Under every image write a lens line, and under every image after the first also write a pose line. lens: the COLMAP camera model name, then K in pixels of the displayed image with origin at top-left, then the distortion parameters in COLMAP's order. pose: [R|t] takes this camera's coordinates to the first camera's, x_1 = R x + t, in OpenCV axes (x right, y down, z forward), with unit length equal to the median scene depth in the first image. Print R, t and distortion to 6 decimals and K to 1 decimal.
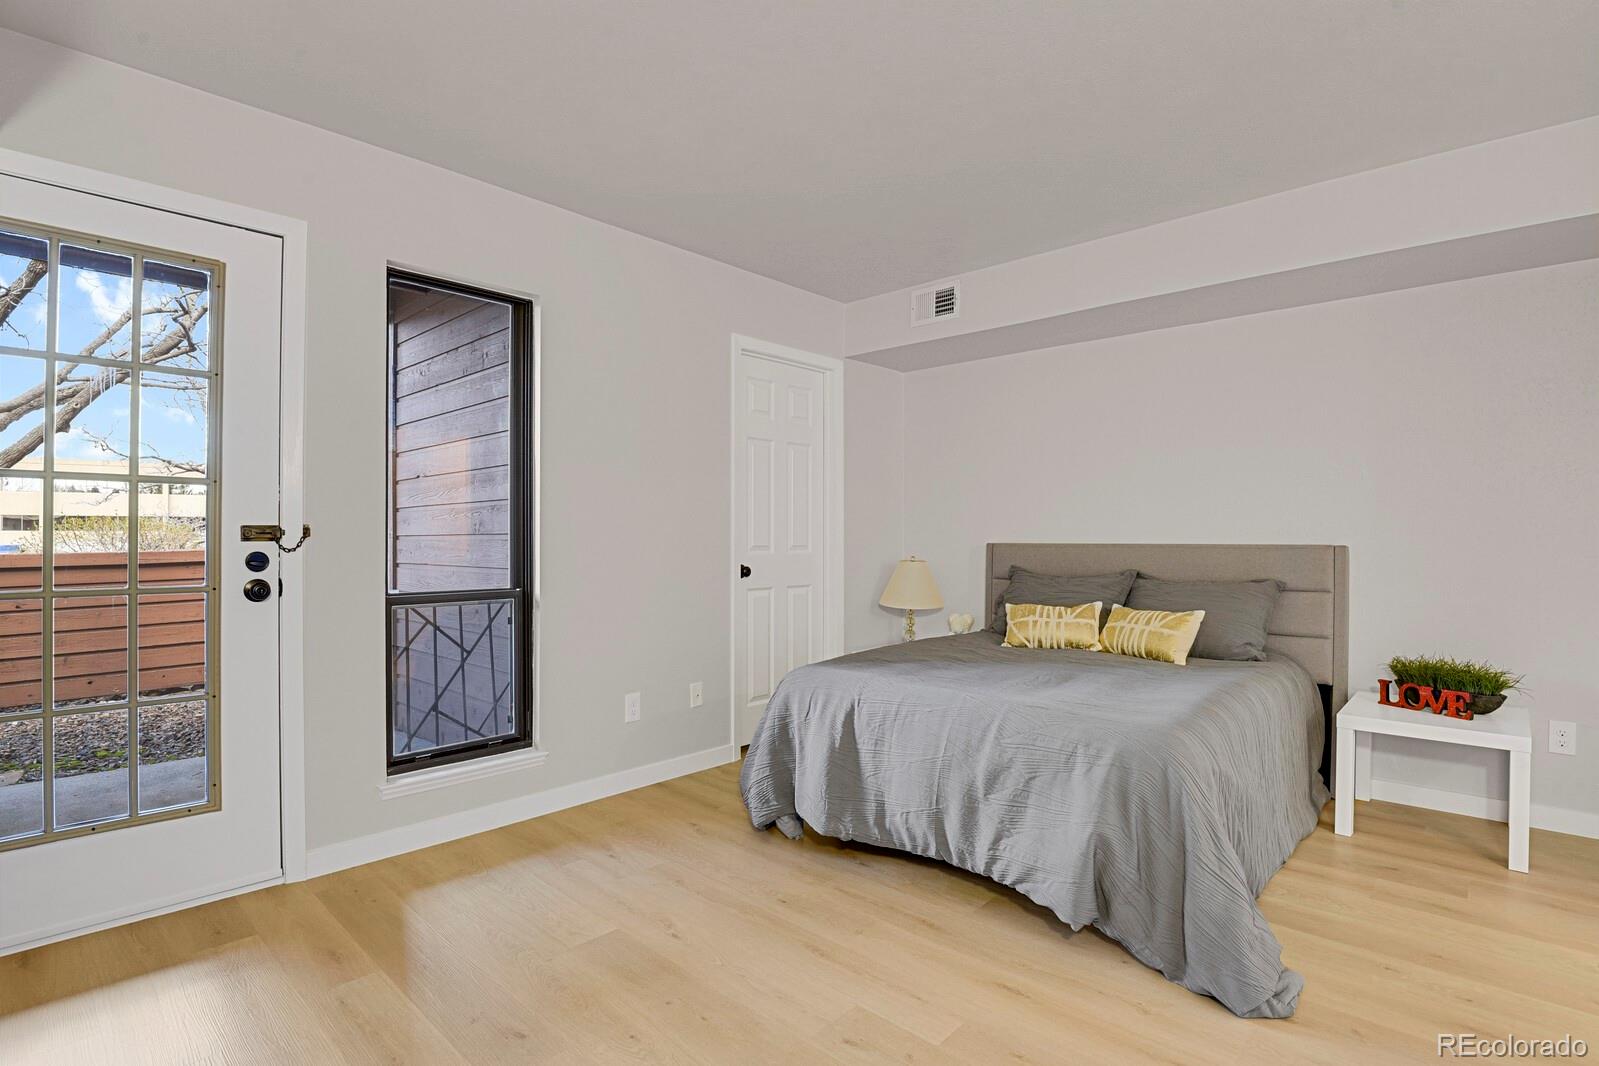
lens RADIAL K [[779.0, 0, 802.4], [0, 779.0, 524.2], [0, 0, 1]] dist [-0.026462, -0.003519]
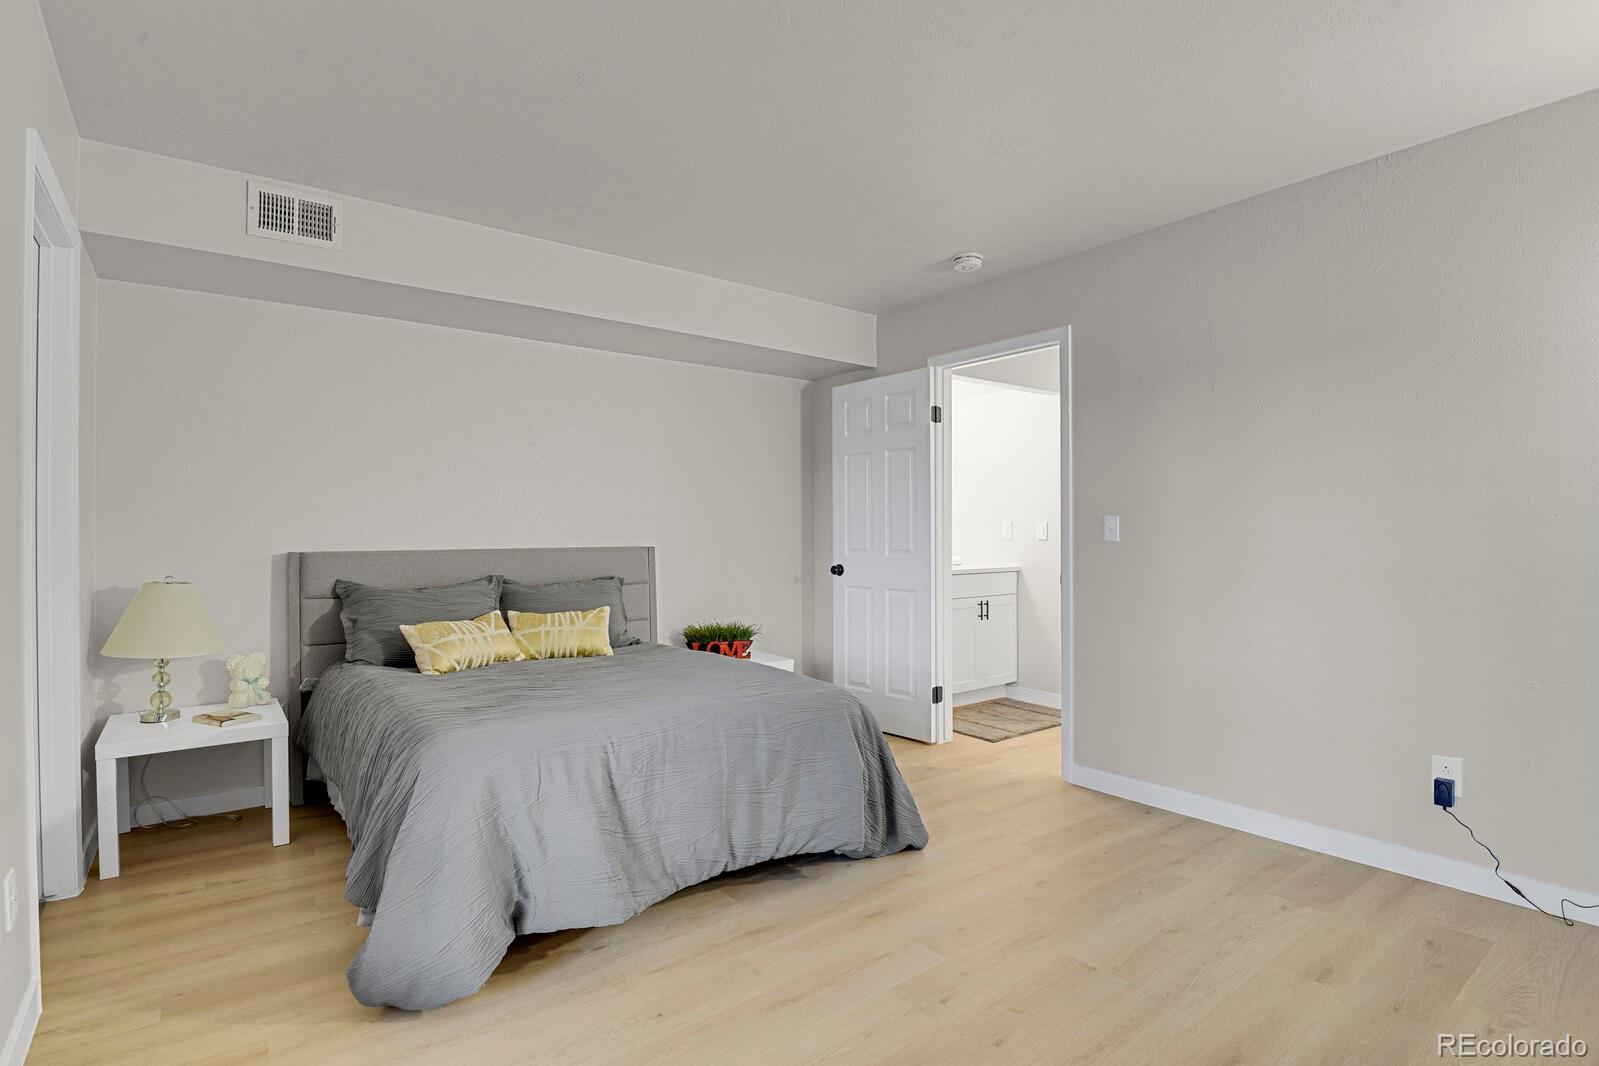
lens RADIAL K [[779.0, 0, 798.8], [0, 779.0, 533.9], [0, 0, 1]] dist [-0.026462, -0.003519]
pose [[0.164980, 0.001714, 0.986295, -0.564390], [-0.003994, 0.999991, -0.001070, 0.006921], [-0.986289, -0.003763, 0.164986, 0.551732]]
